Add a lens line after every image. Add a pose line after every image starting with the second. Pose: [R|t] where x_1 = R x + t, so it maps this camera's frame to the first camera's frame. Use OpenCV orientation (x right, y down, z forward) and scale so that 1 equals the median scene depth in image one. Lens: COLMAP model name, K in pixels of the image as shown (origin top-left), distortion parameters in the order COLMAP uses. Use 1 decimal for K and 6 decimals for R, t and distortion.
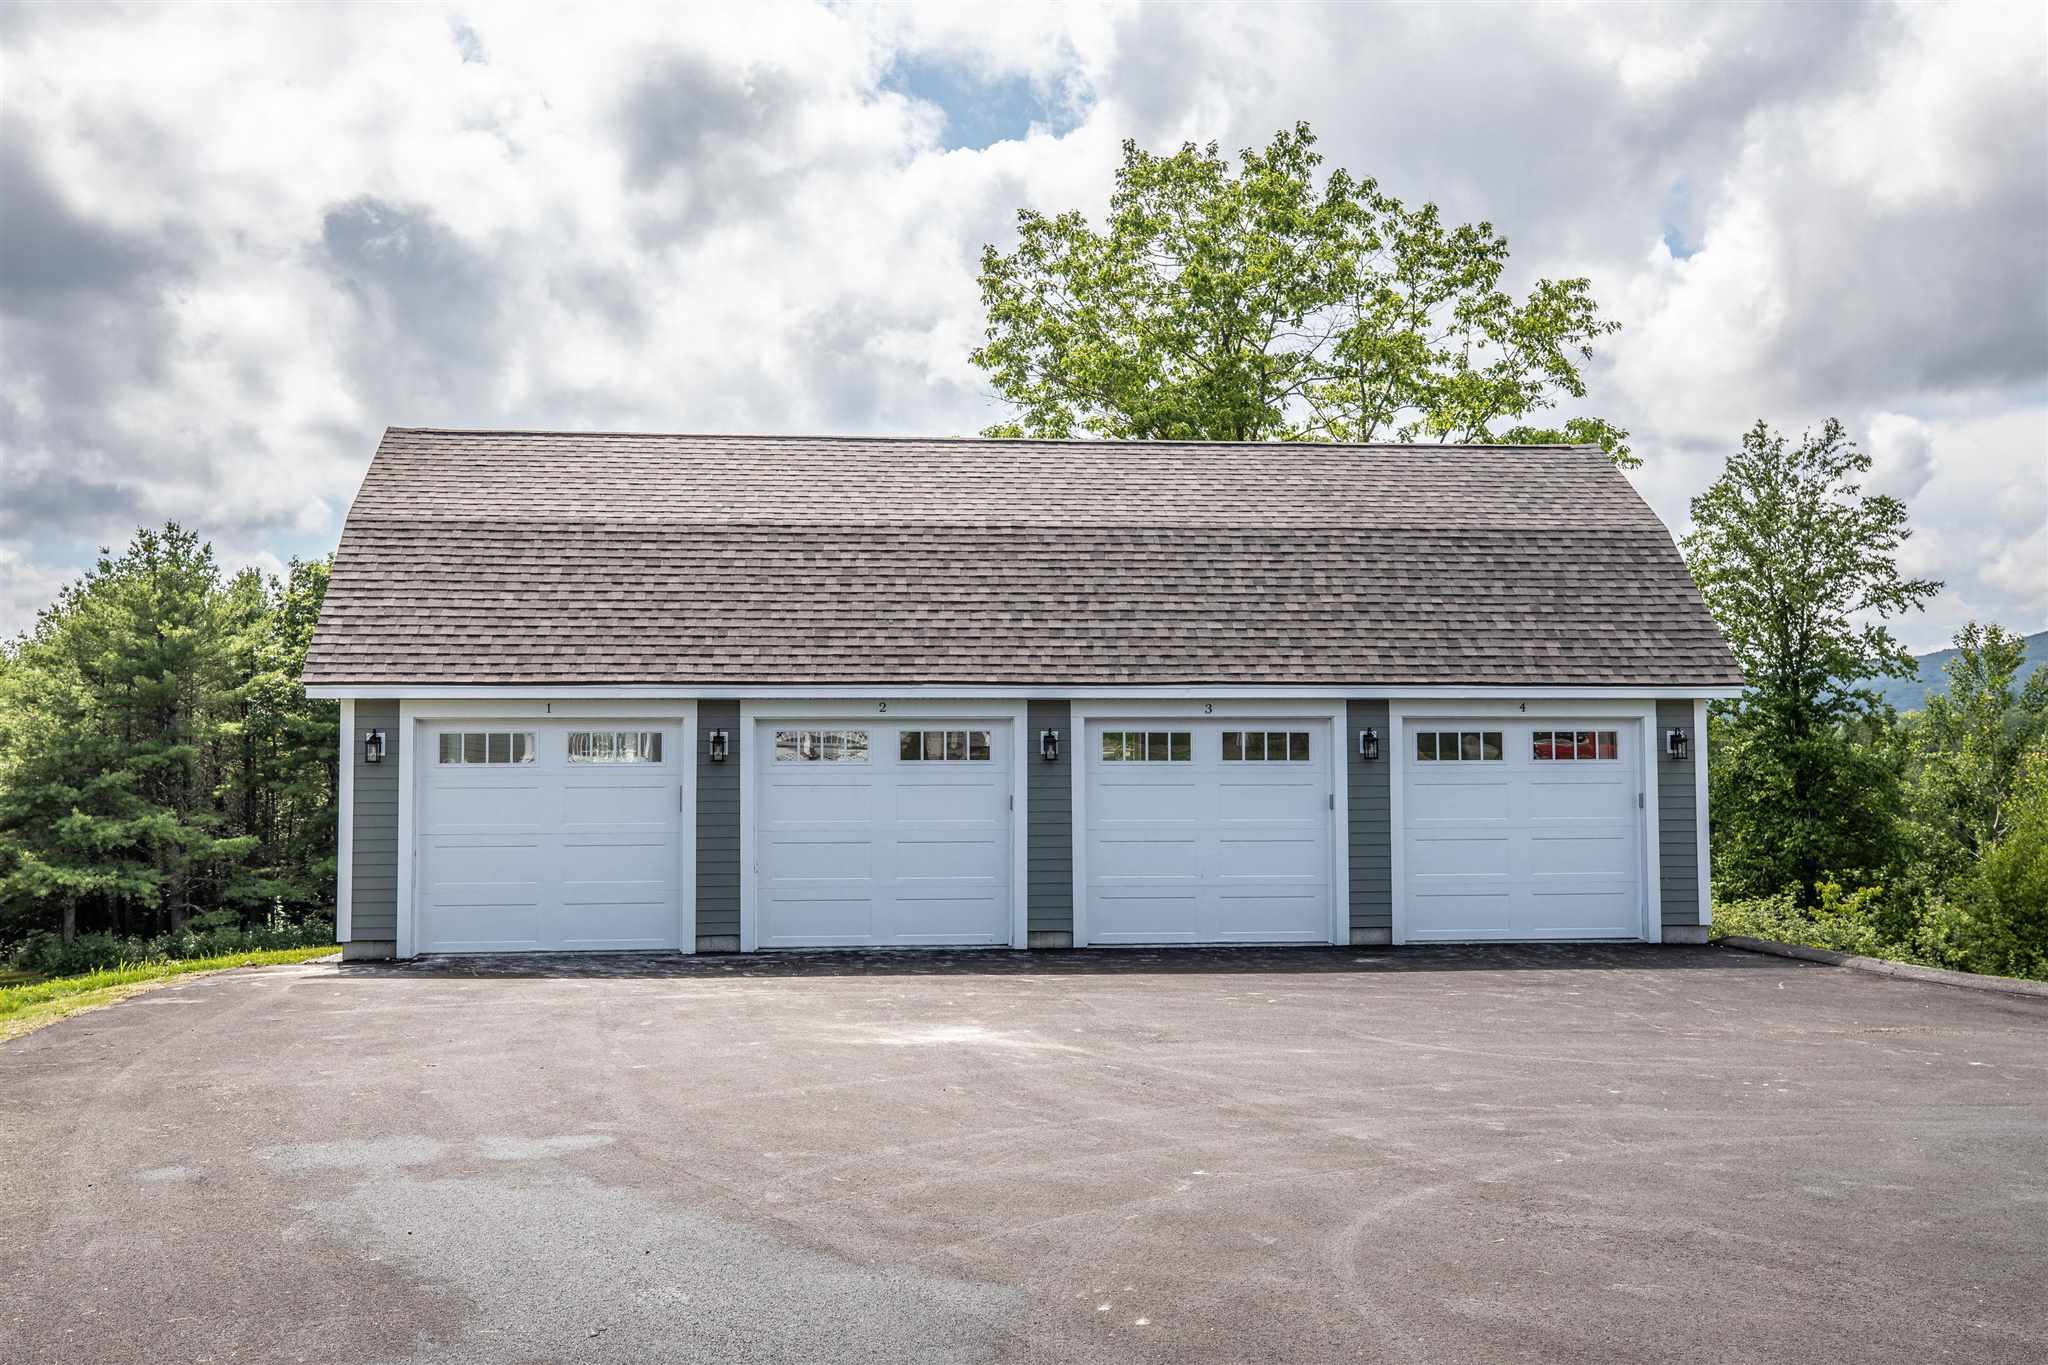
lens RADIAL K [[2066.4, 0, 1018.7], [0, 2066.4, 685.1], [0, 0, 1]] dist [0.032403, 0.000000]
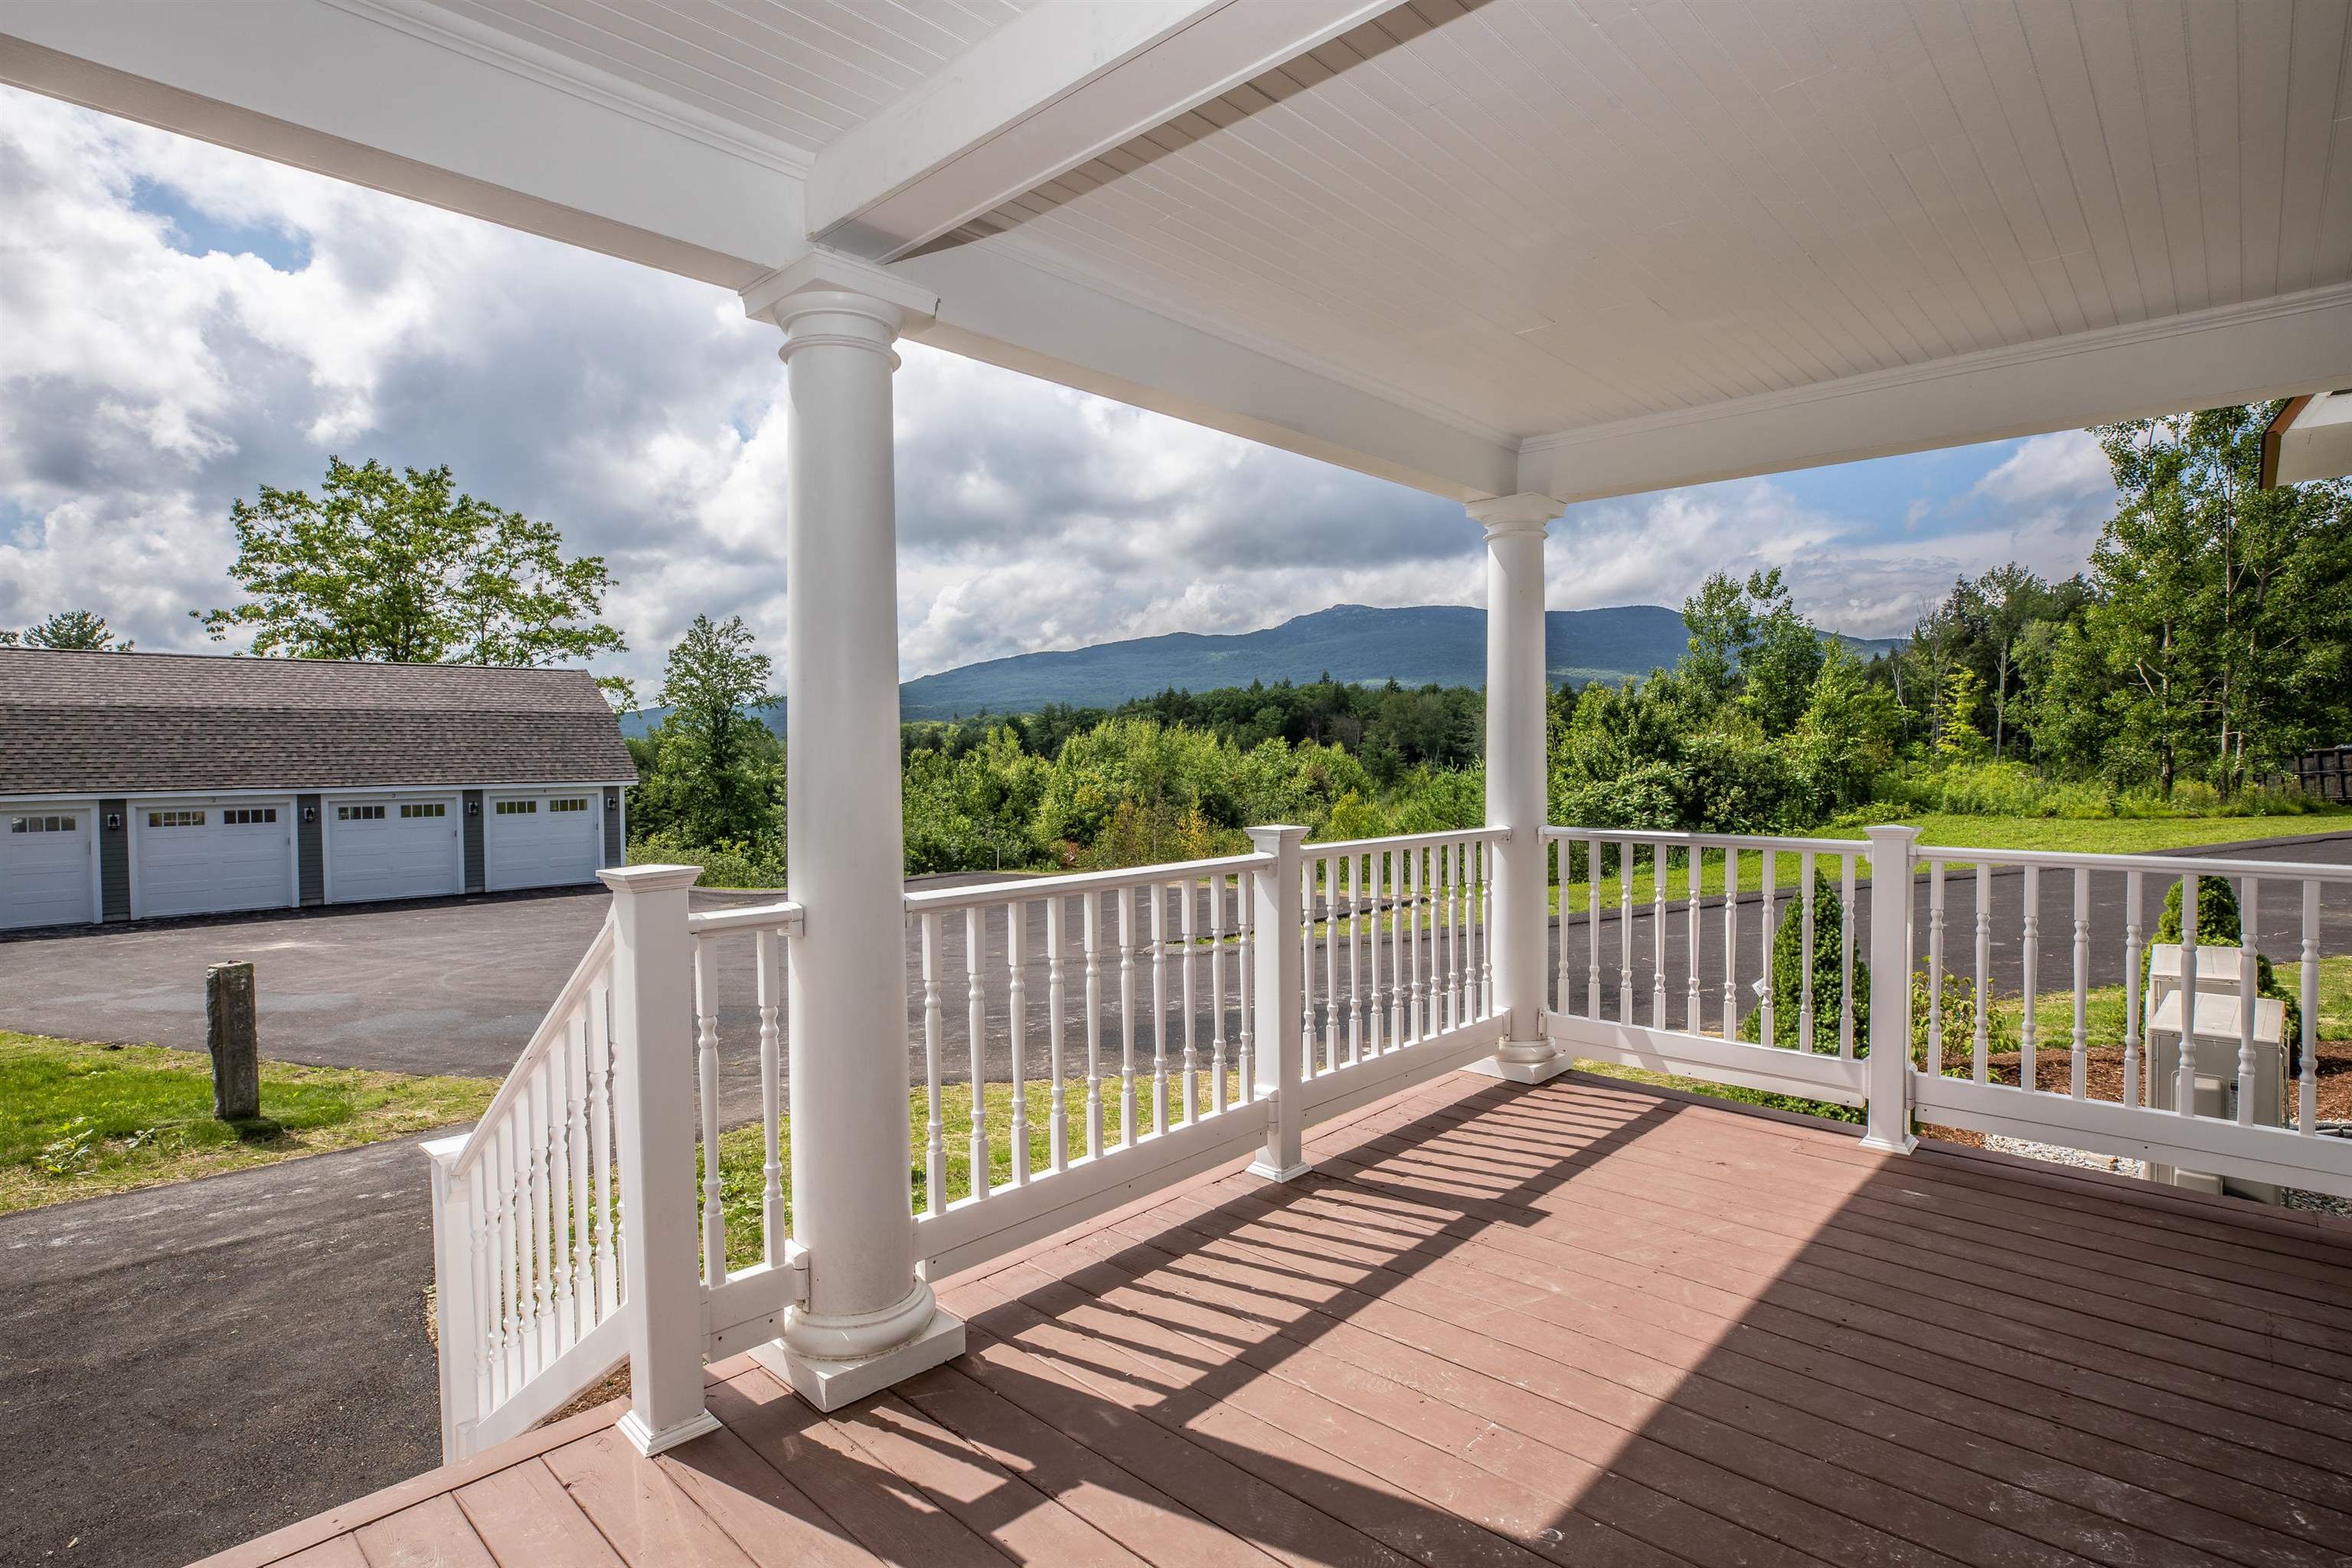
lens RADIAL K [[1198.0, 0, 1155.6], [0, 1198.0, 767.2], [0, 0, 1]] dist [-0.005862, 0.001587]
pose [[0.787135, -0.014644, 0.616607, -0.054138], [-0.015556, 0.998929, 0.043583, -0.082387], [-0.616585, -0.043897, 0.786064, -0.506345]]
